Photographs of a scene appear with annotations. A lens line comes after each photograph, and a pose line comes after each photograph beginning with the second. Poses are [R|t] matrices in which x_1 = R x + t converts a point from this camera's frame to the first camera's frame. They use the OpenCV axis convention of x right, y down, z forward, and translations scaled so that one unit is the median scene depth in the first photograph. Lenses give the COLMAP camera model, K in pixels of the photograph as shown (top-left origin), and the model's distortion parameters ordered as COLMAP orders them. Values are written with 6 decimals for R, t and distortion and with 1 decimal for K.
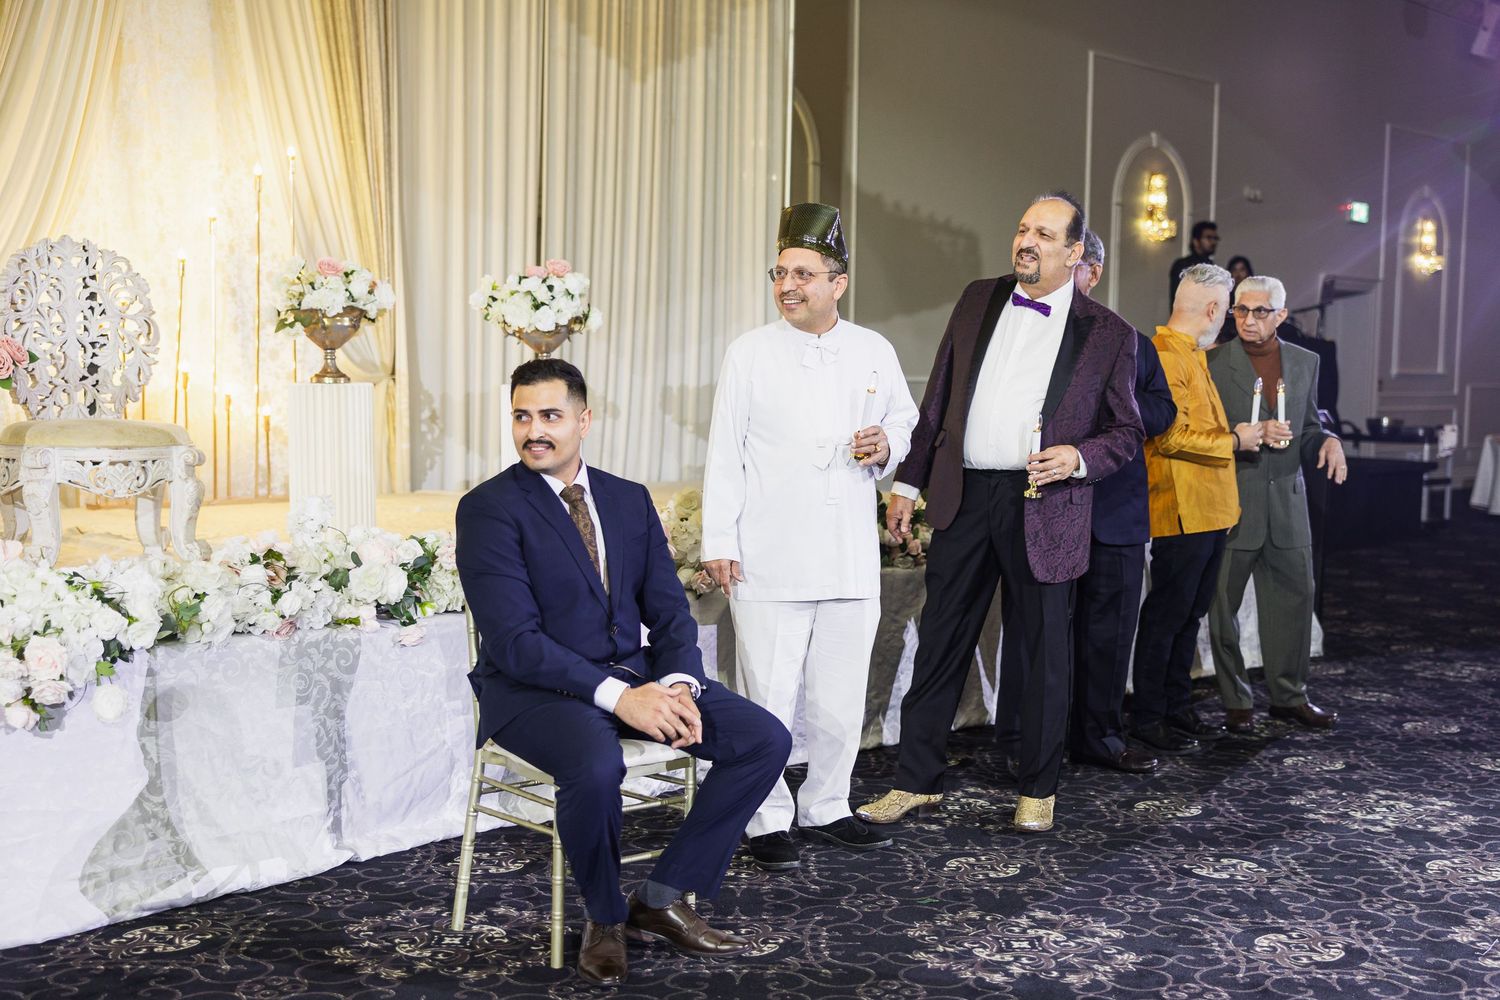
lens RADIAL K [[1824.7, 0, 800.8], [0, 1824.7, 462.4], [0, 0, 1]] dist [-0.013186, 0.000000]
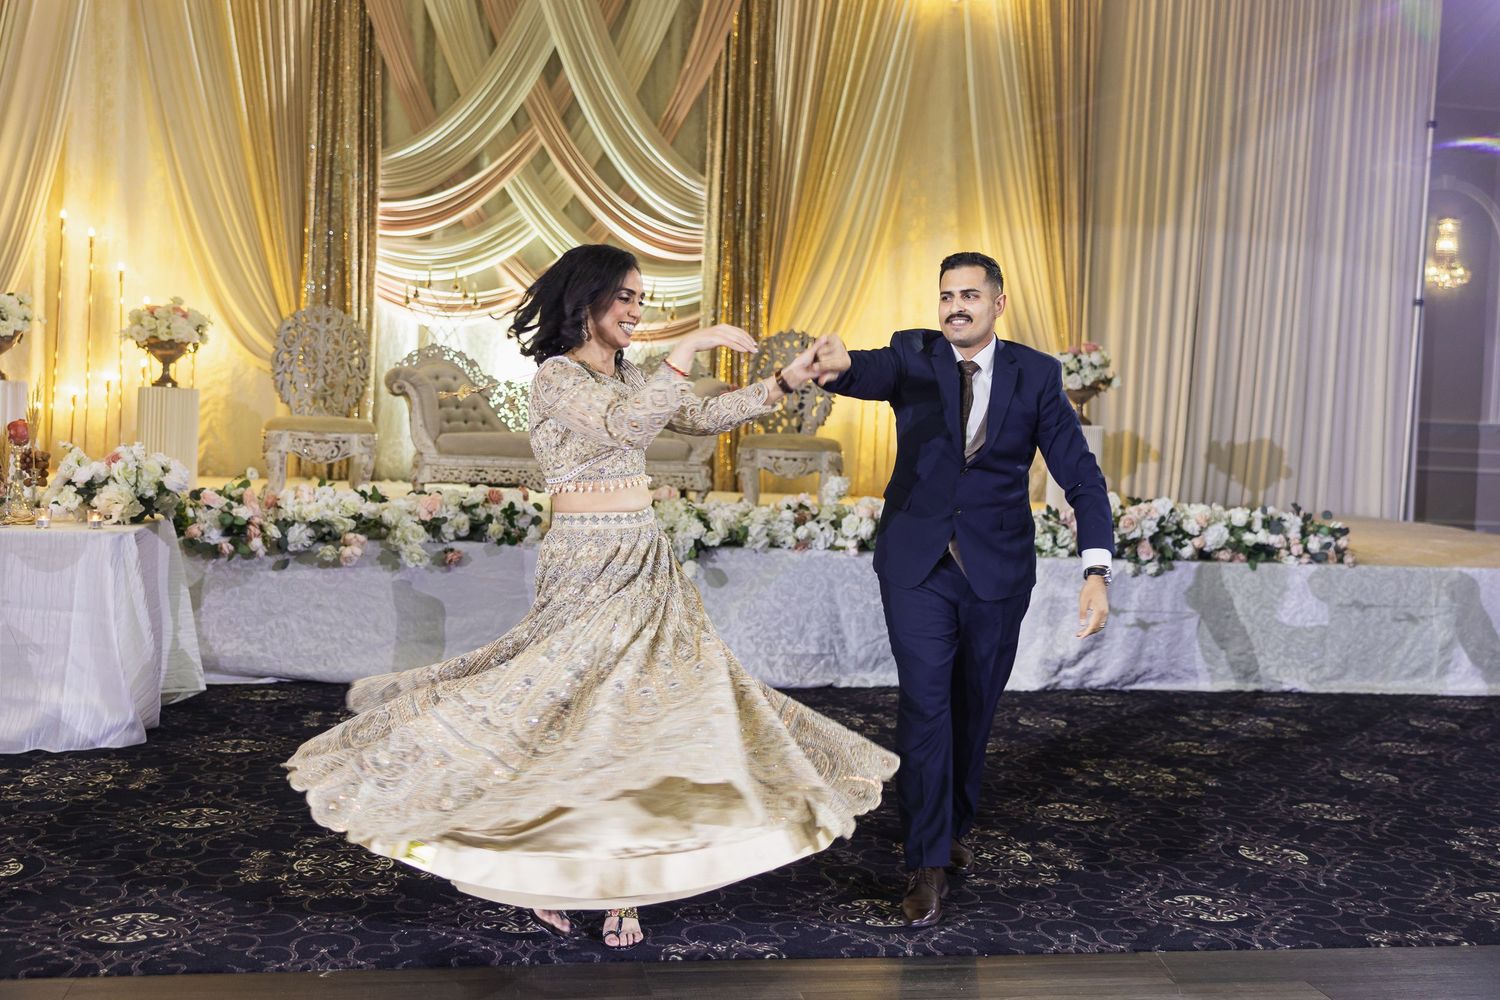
lens RADIAL K [[1530.9, 0, 705.8], [0, 1530.9, 455.3], [0, 0, 1]] dist [0.037924, 0.000000]
pose [[0.780322, 0.043721, -0.623848, 0.448561], [-0.065627, 0.997770, -0.012160, 0.018935], [0.621926, 0.050430, 0.781451, -0.189528]]
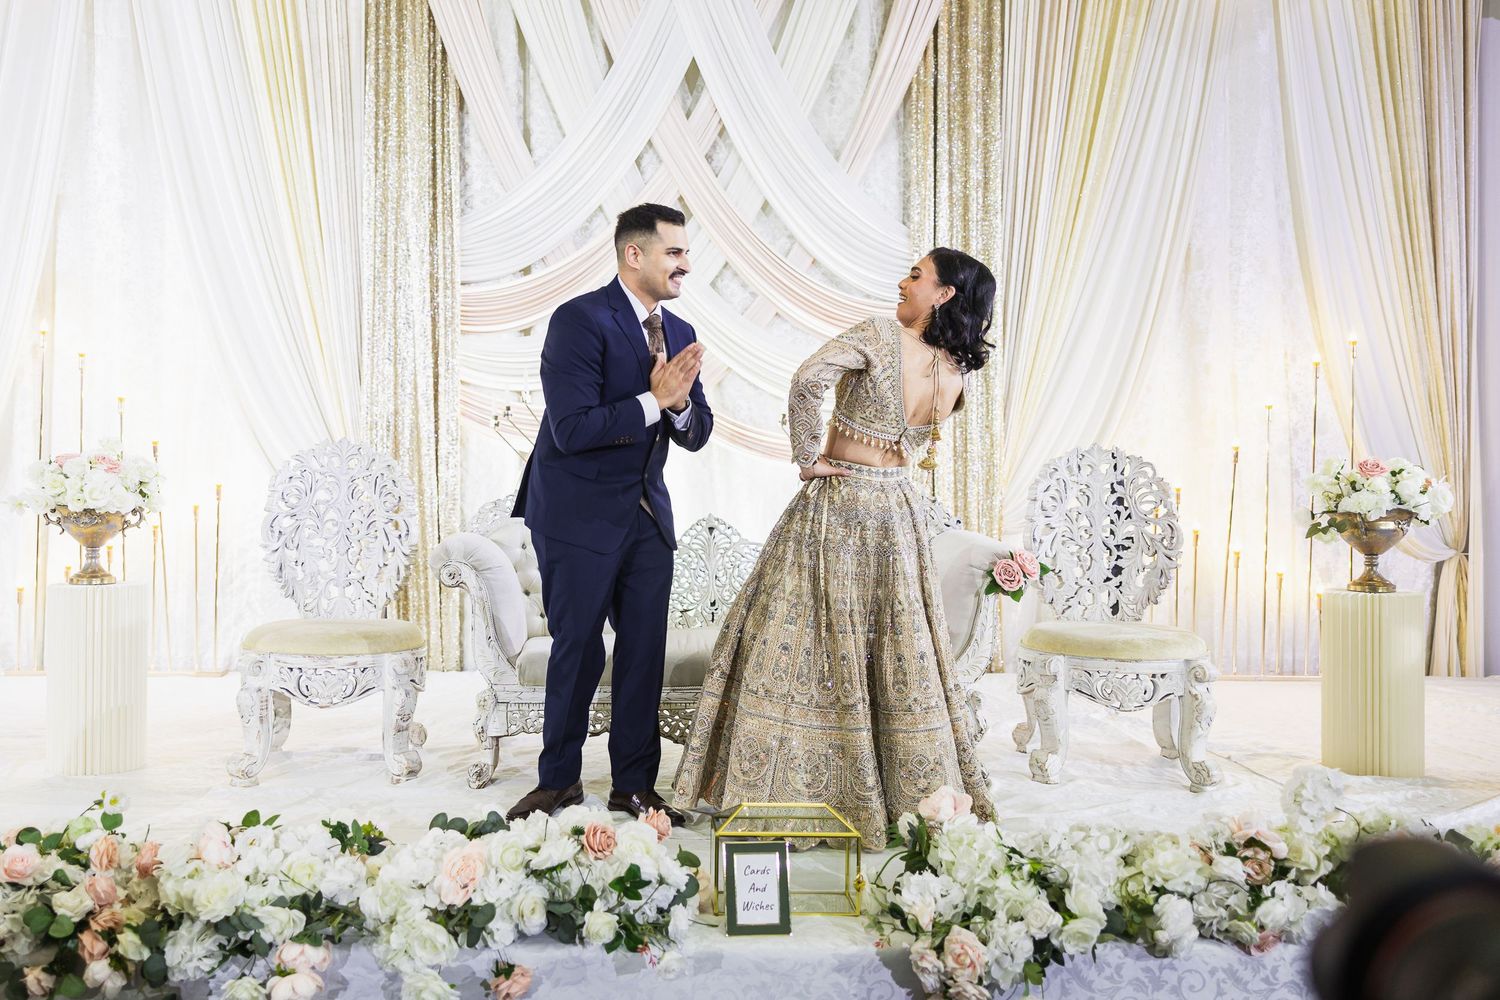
lens RADIAL K [[1265.2, 0, 683.4], [0, 1265.2, 515.3], [0, 0, 1]] dist [0.013241, 0.002051]
pose [[0.705036, 0.014316, -0.709027, -0.049310], [-0.032553, 0.999396, -0.012191, -0.065966], [0.708424, 0.031676, 0.705076, 0.309612]]
